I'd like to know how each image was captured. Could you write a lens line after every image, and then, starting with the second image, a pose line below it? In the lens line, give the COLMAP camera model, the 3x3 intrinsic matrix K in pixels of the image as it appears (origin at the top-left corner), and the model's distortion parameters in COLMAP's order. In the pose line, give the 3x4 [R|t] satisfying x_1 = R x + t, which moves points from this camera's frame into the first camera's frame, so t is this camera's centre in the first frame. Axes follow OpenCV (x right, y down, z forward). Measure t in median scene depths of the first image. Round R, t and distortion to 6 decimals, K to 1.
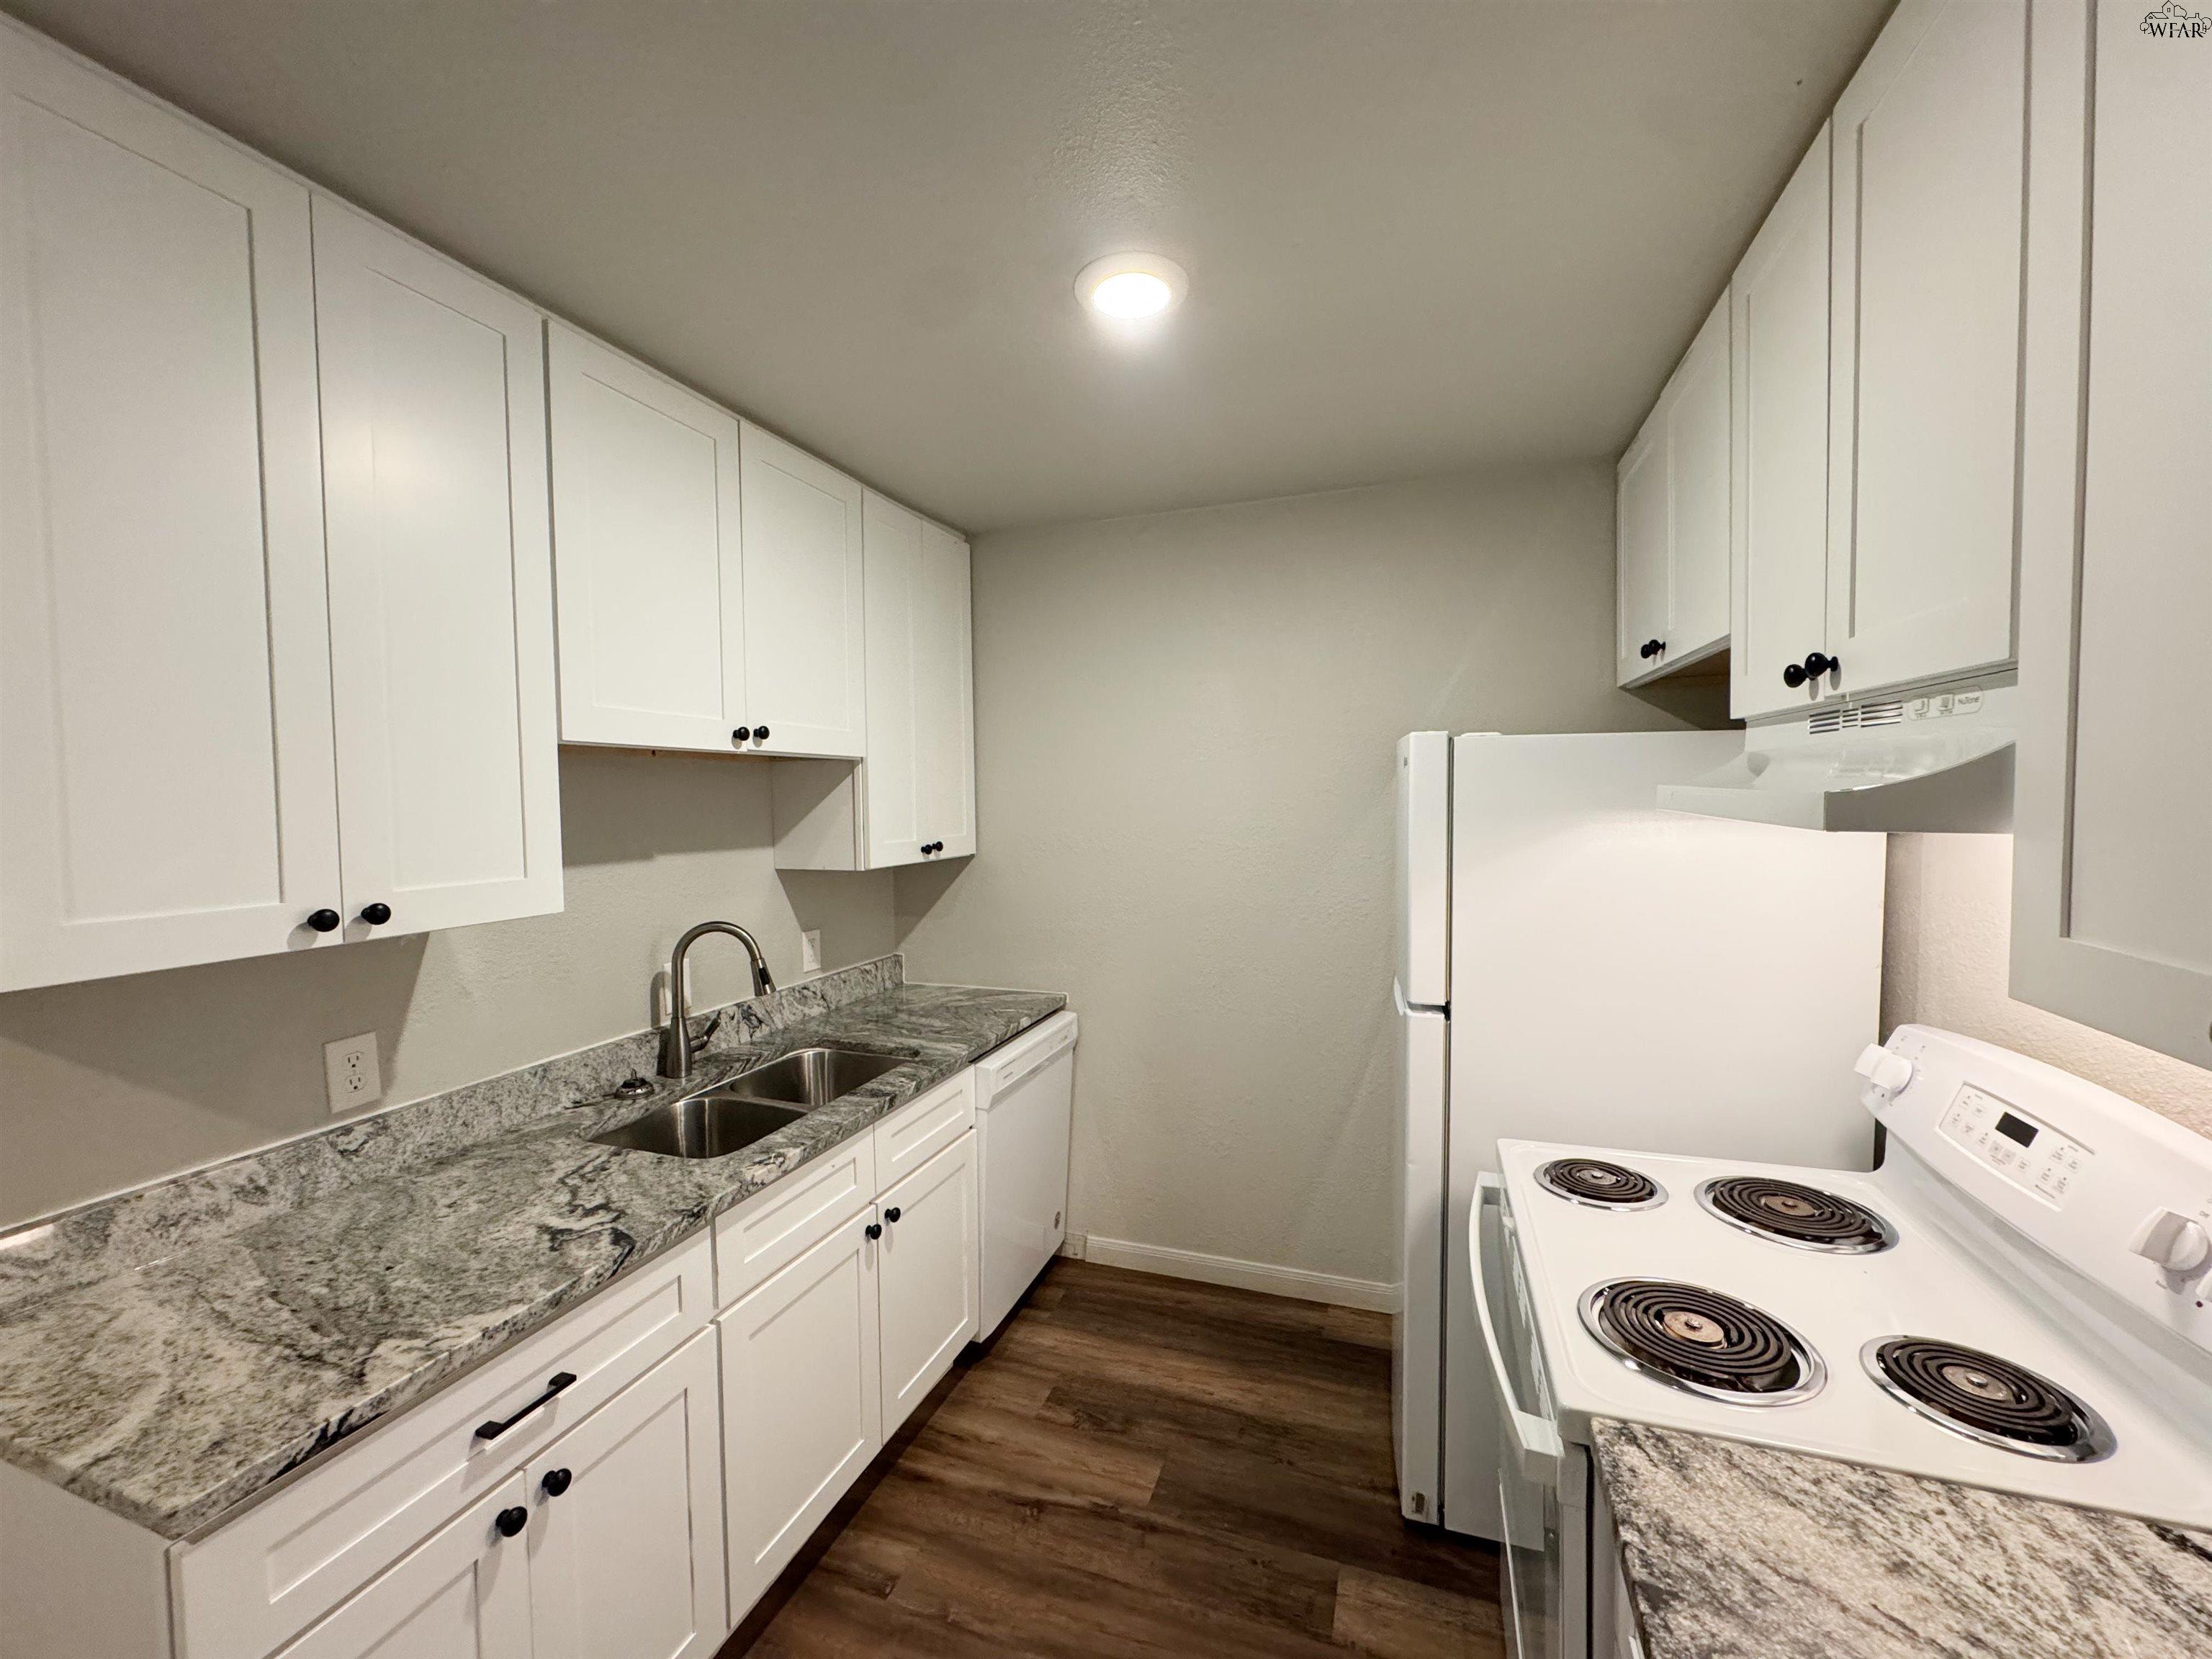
lens RADIAL K [[879.9, 0, 1104.5], [0, 879.9, 831.7], [0, 0, 1]] dist [-0.001359, 0.000069]
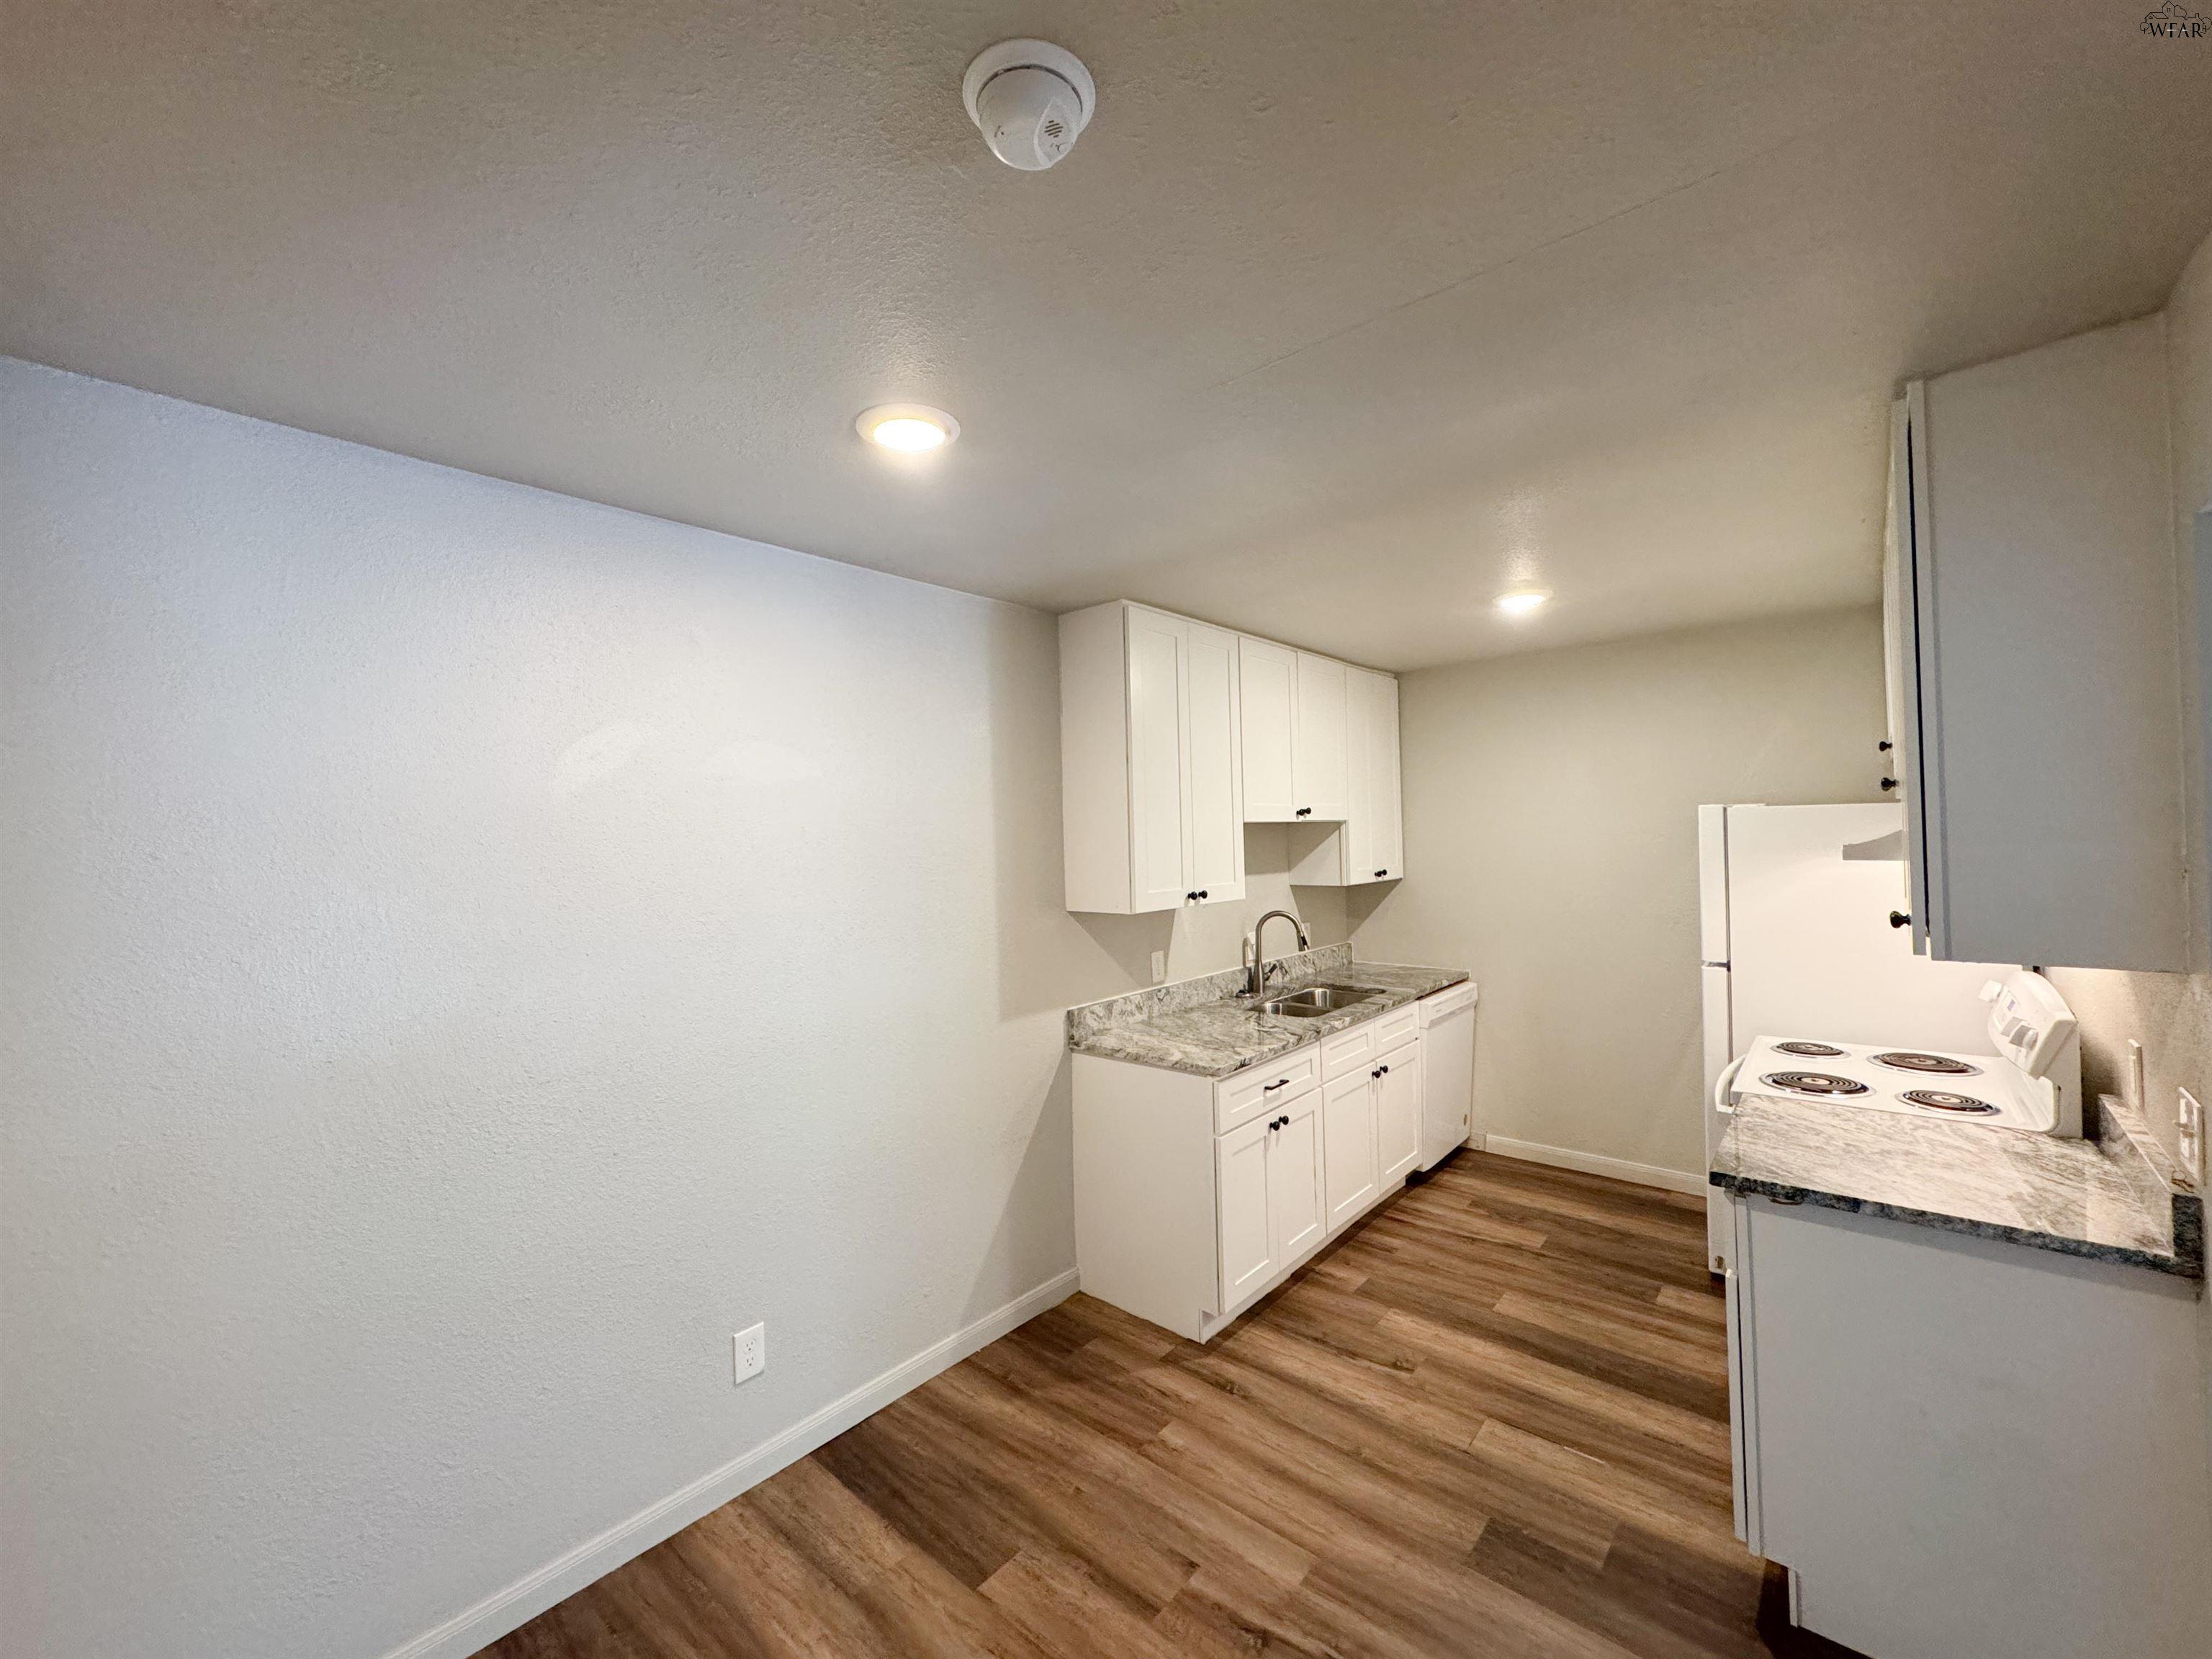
lens RADIAL K [[879.9, 0, 1104.5], [0, 879.9, 831.7], [0, 0, 1]] dist [-0.001359, 0.000069]
pose [[0.930763, -0.013011, -0.365391, -0.097634], [-0.001282, 0.999244, -0.038846, 0.006715], [0.365620, 0.036625, 0.930043, -0.893837]]
